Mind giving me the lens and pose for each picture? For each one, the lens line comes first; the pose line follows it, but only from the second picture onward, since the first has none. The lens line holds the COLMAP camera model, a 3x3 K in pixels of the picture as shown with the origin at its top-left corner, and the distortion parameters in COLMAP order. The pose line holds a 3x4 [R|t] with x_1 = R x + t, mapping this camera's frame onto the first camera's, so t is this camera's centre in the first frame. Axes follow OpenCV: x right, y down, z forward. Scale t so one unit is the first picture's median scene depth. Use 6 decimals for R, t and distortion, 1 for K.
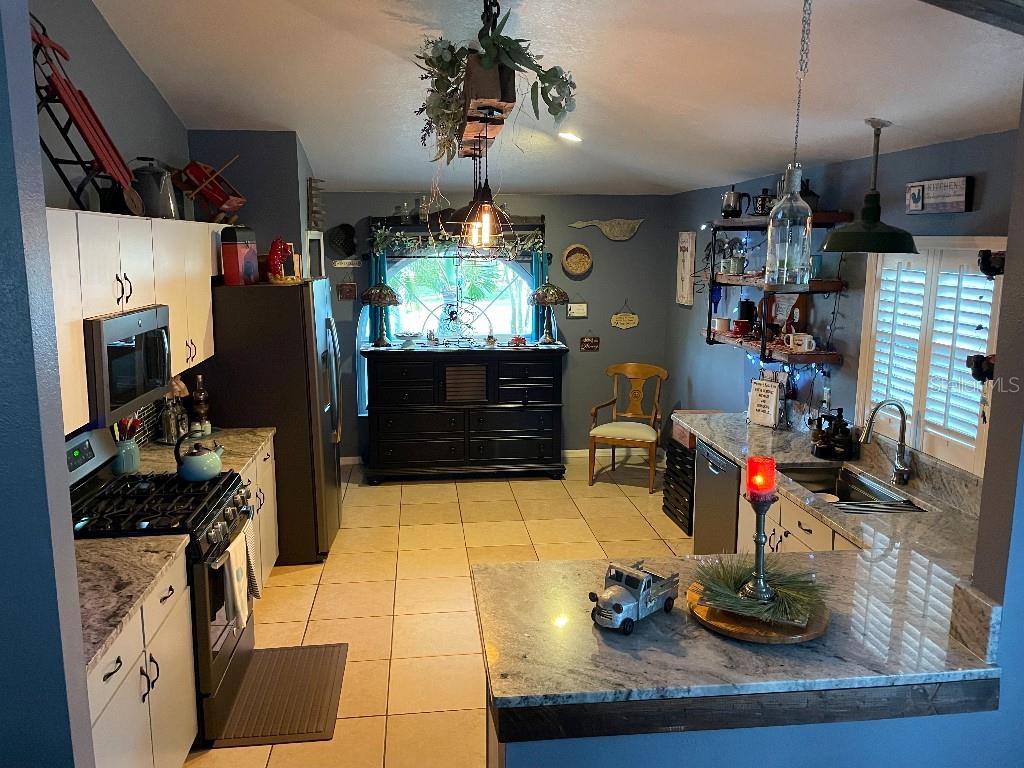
lens RADIAL K [[770.6, 0, 504.1], [0, 770.6, 380.2], [0, 0, 1]] dist [0.051526, -0.057046]
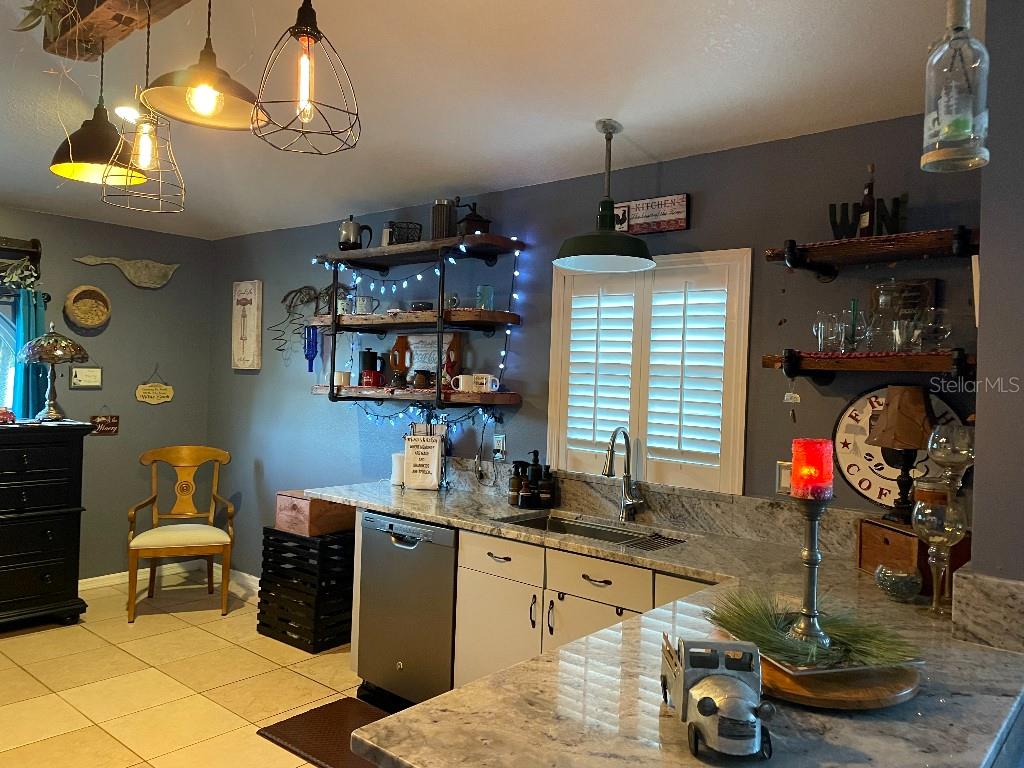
lens RADIAL K [[770.6, 0, 513.8], [0, 770.6, 380.7], [0, 0, 1]] dist [0.051526, -0.057046]
pose [[0.725254, 0.017370, 0.688262, -0.168671], [0.091122, 0.988466, -0.120965, 0.051983], [-0.682424, 0.150446, 0.715306, 0.318097]]
